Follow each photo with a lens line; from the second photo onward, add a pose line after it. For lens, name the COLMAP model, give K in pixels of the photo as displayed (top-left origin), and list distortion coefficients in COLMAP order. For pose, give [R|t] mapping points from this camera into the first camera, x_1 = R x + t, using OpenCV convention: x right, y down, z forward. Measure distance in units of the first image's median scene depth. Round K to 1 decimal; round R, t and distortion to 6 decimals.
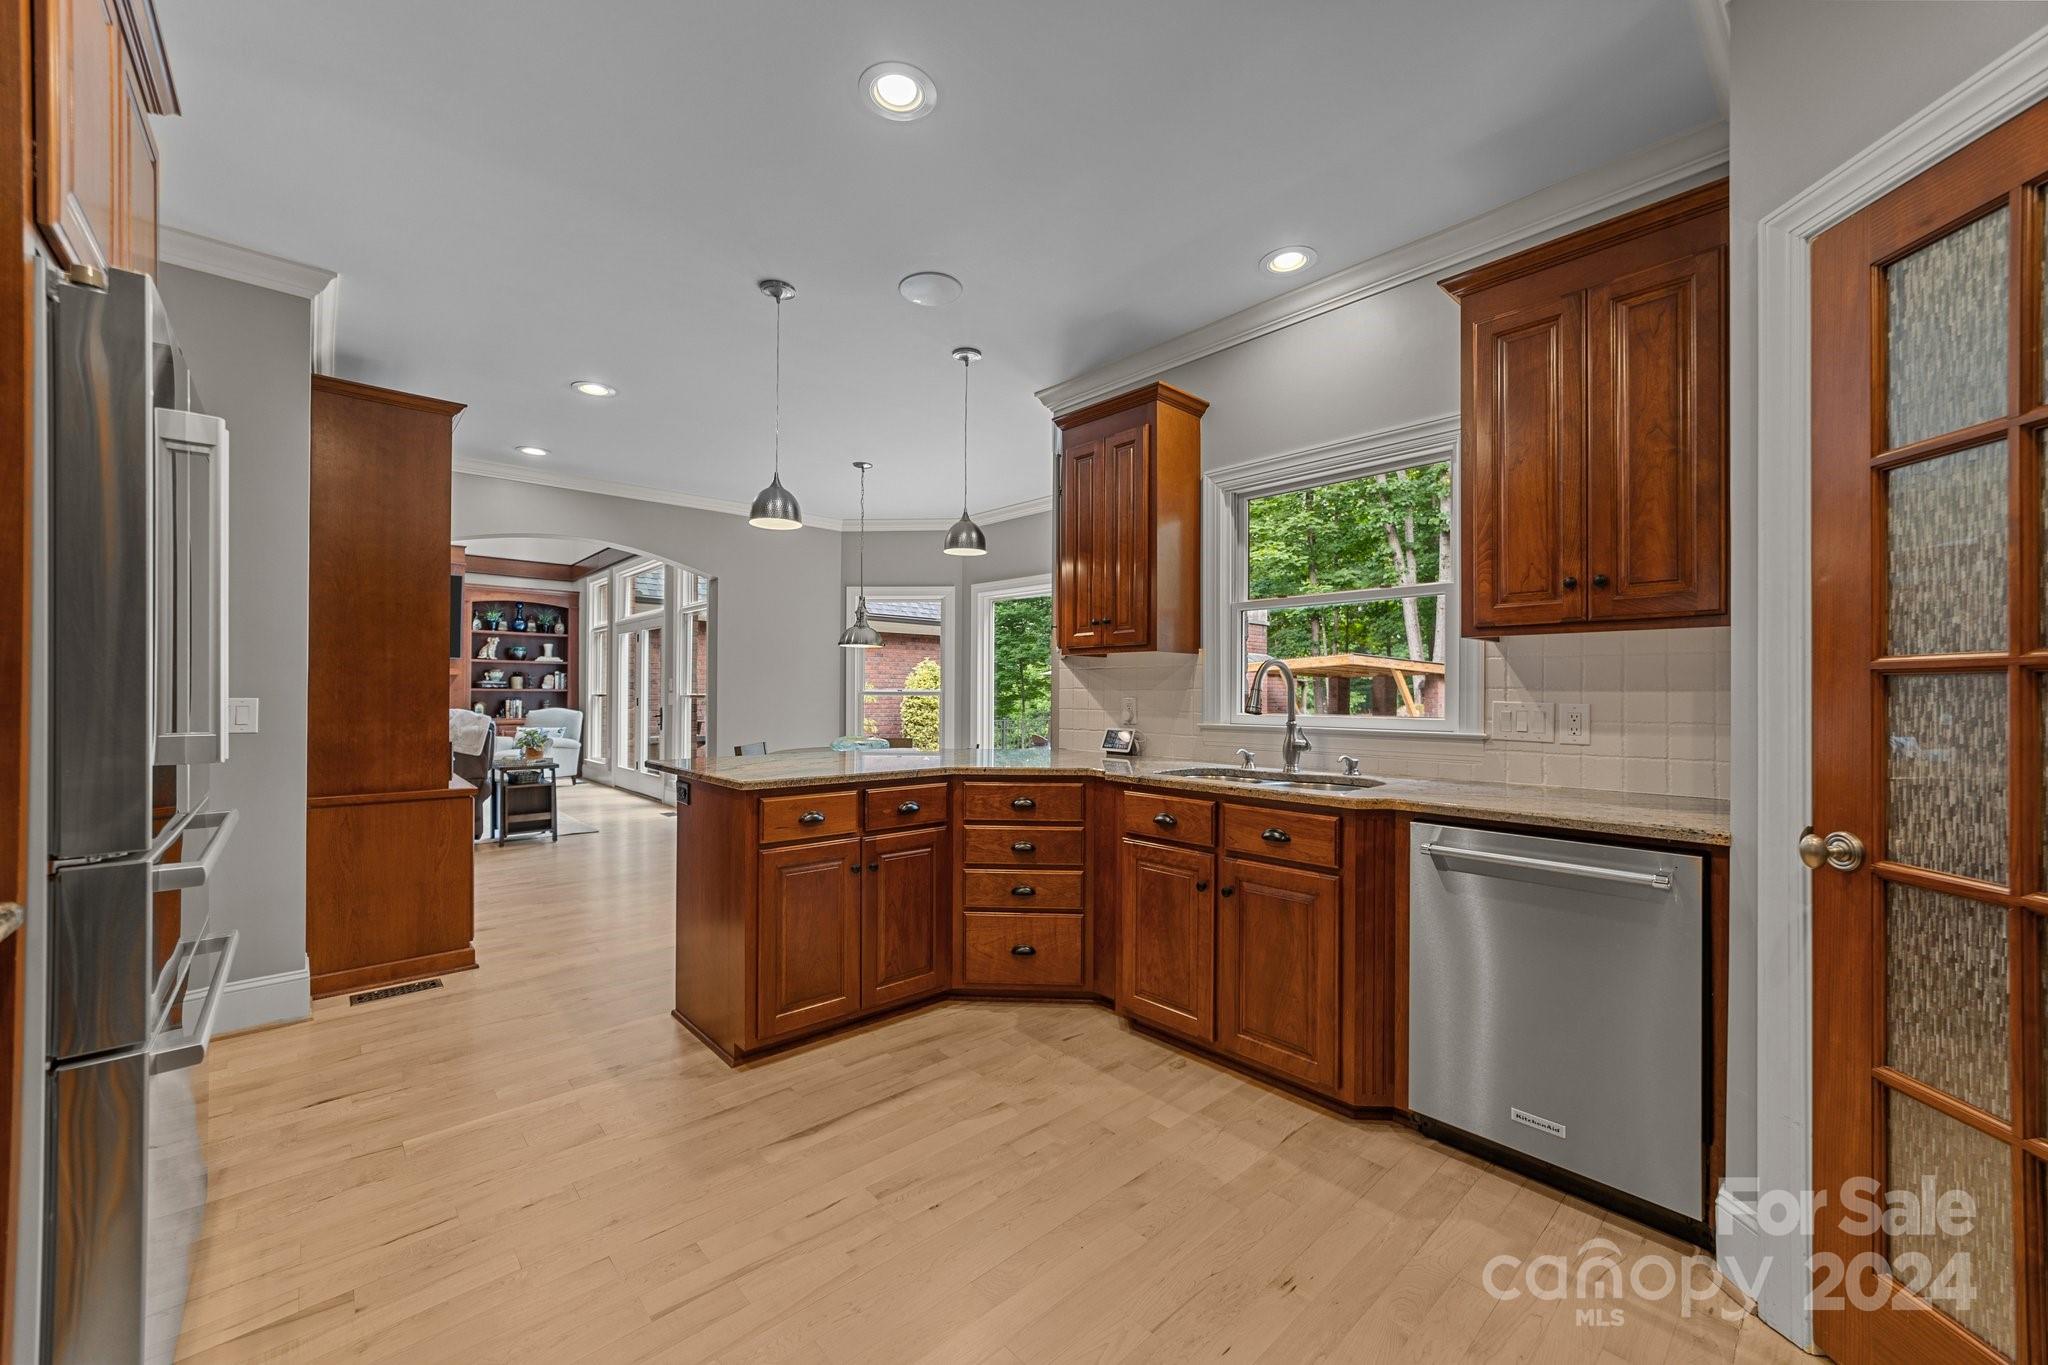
lens RADIAL K [[789.3, 0, 1026.5], [0, 789.3, 686.8], [0, 0, 1]] dist [-0.012845, 0.005077]
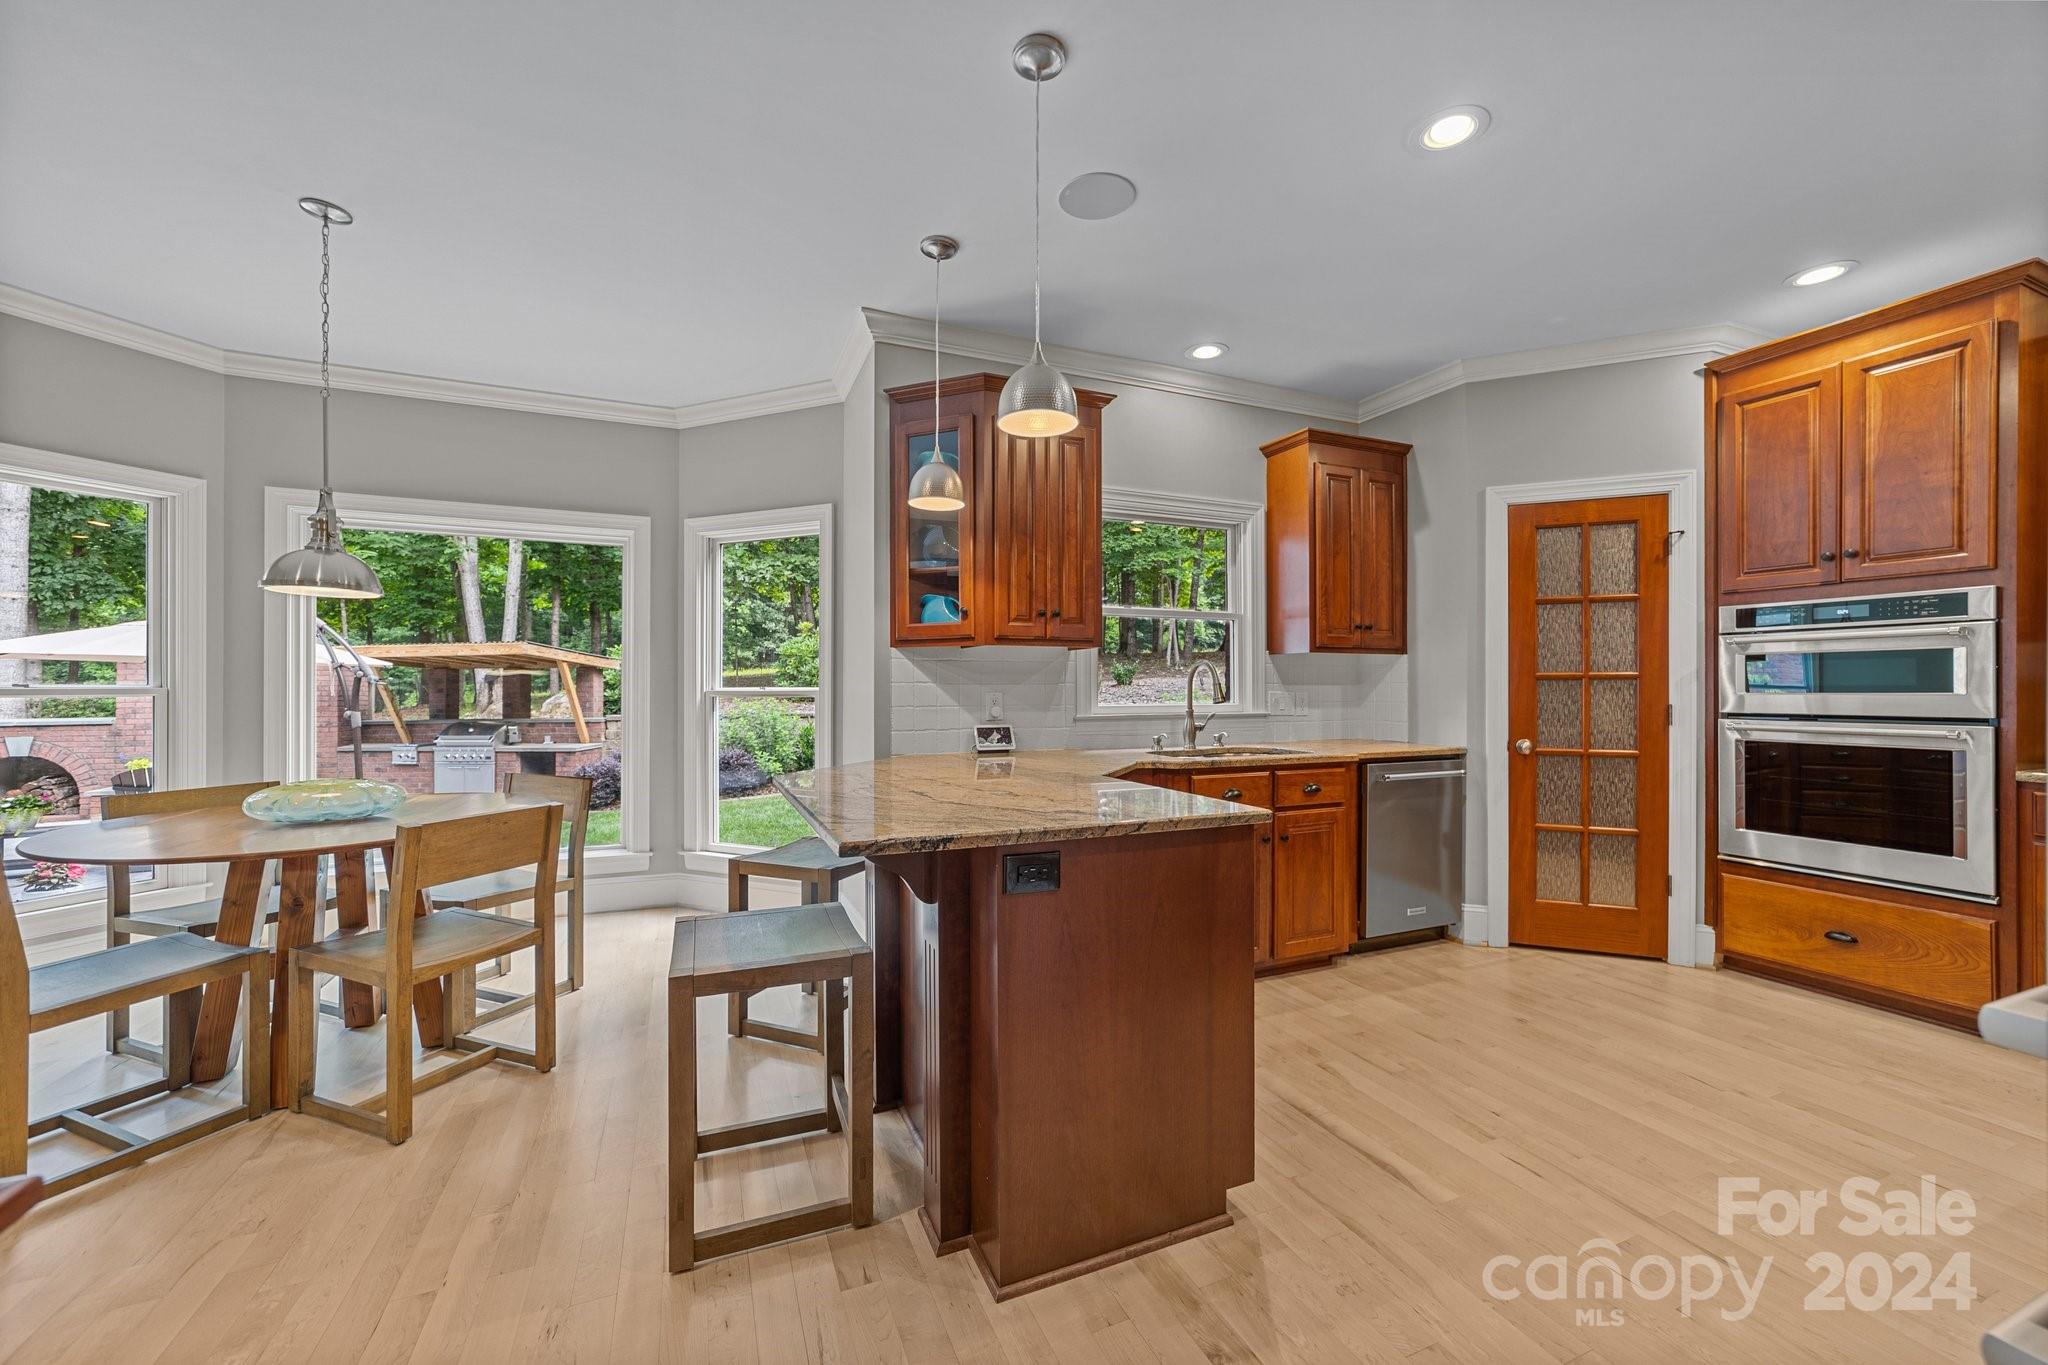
lens RADIAL K [[789.3, 0, 1023.5], [0, 789.3, 687.4], [0, 0, 1]] dist [-0.012845, 0.005077]
pose [[0.330994, -0.004493, 0.943622, -0.448776], [-0.004168, 0.999972, 0.006223, 0.000792], [-0.943624, -0.005993, 0.330966, 0.387673]]
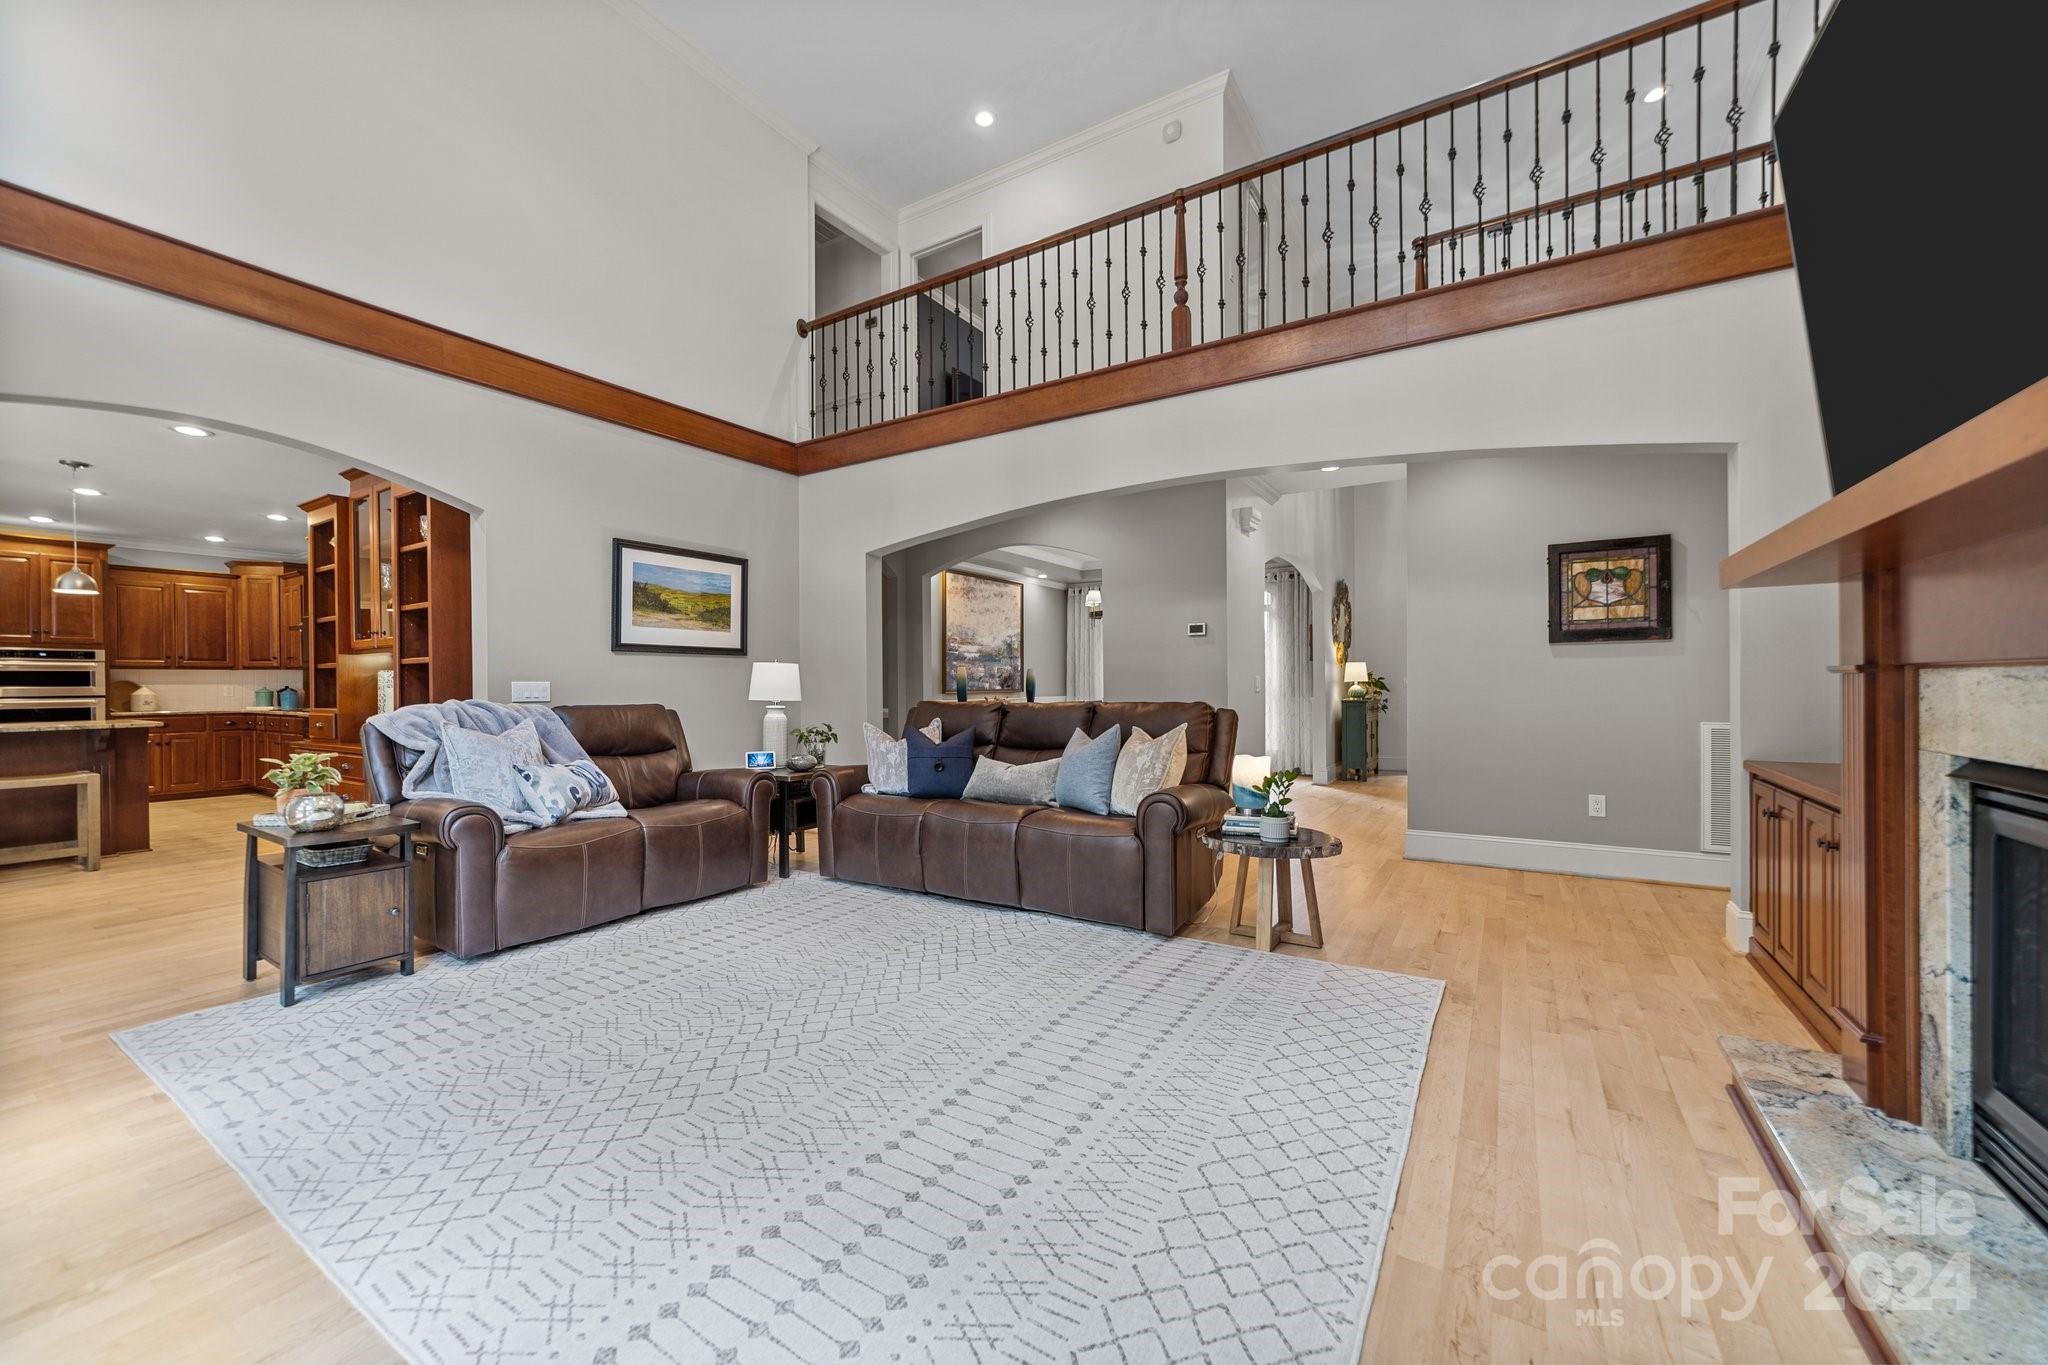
lens RADIAL K [[789.3, 0, 1035.3], [0, 789.3, 683.9], [0, 0, 1]] dist [-0.012845, 0.005077]
pose [[-0.963833, 0.003768, -0.266480, -0.973836], [0.005353, 0.999972, -0.005223, 0.014438], [0.266453, -0.006461, -0.963826, 1.641103]]
